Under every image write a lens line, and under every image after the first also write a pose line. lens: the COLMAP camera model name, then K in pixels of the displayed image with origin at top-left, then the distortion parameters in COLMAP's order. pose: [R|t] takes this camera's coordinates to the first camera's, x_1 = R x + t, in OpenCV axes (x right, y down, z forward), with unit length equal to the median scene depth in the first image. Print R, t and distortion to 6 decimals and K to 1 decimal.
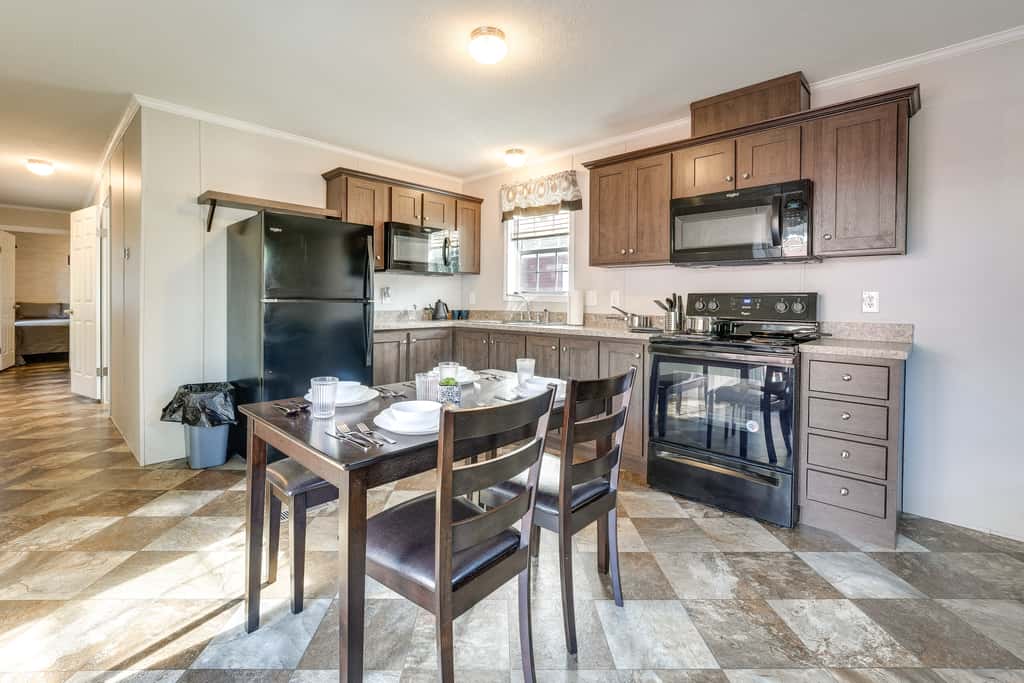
lens RADIAL K [[455.7, 0, 526.5], [0, 455.7, 303.2], [0, 0, 1]] dist [-0.008887, 0.002424]
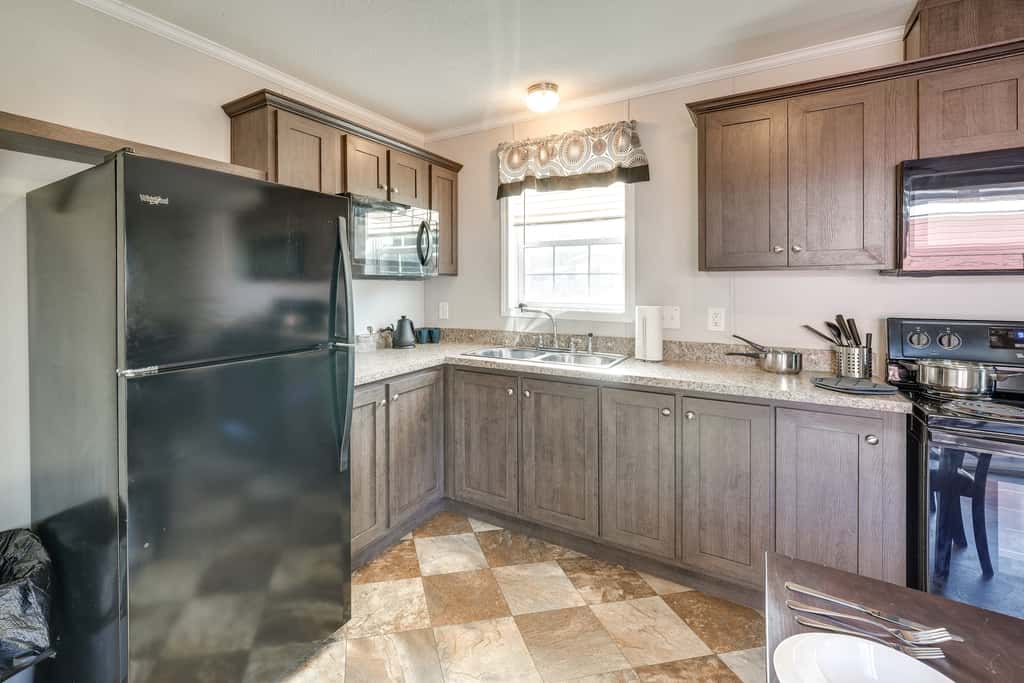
lens RADIAL K [[455.7, 0, 466.3], [0, 455.7, 290.3], [0, 0, 1]] dist [-0.008887, 0.002424]
pose [[0.985453, -0.015085, 0.169278, -0.284363], [0.013806, 0.999867, 0.008732, -0.065653], [-0.169387, -0.006268, 0.985530, 0.453212]]
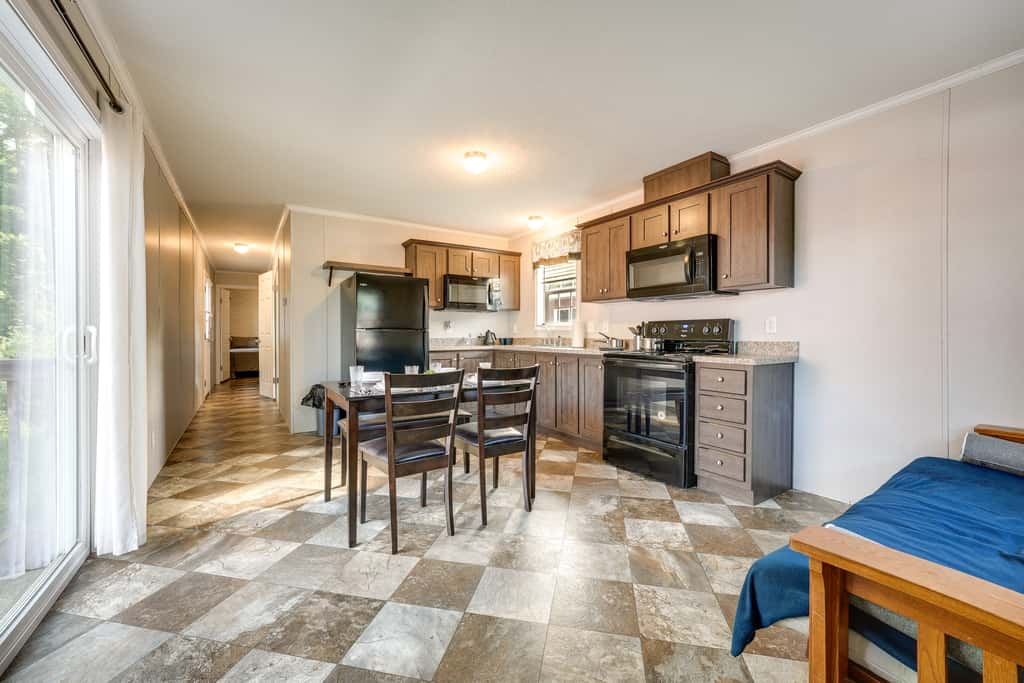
lens RADIAL K [[411.1, 0, 531.8], [0, 411.1, 337.9], [0, 0, 1]] dist [-0.004019, 0.002204]
pose [[0.976810, -0.009133, -0.213915, 0.256445], [0.010196, 0.999941, 0.003865, 0.016457], [0.213867, -0.005957, 0.976845, -0.209574]]
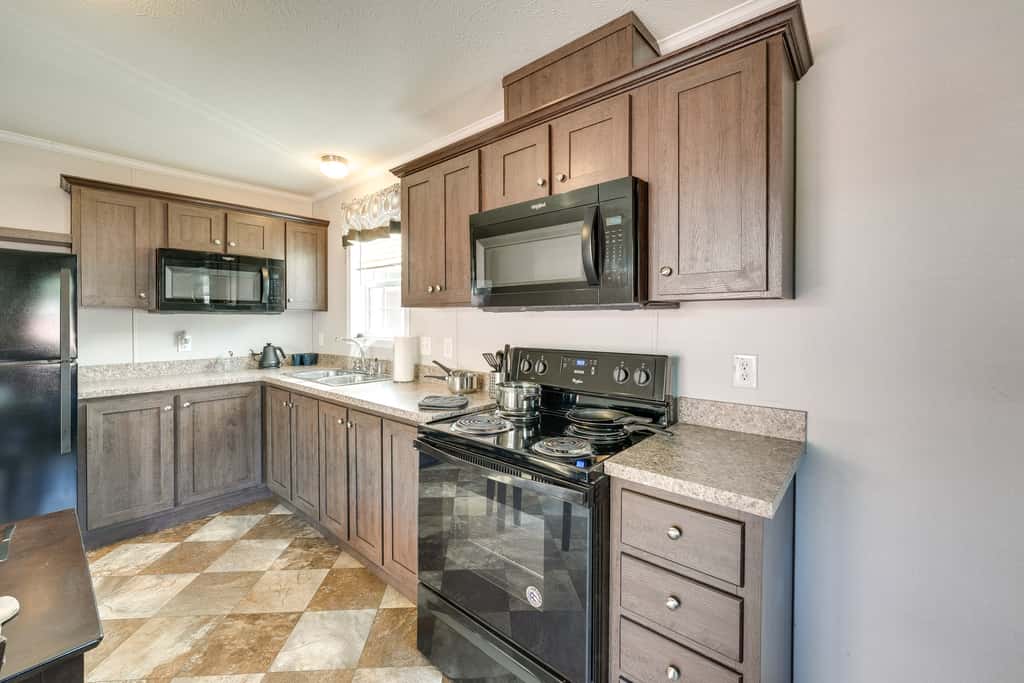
lens RADIAL K [[411.1, 0, 524.9], [0, 411.1, 321.7], [0, 0, 1]] dist [-0.004019, 0.002204]
pose [[0.998868, -0.010575, 0.046368, 0.313465], [0.010518, 0.999944, 0.001473, -0.057170], [-0.046381, -0.000984, 0.998923, 0.320289]]
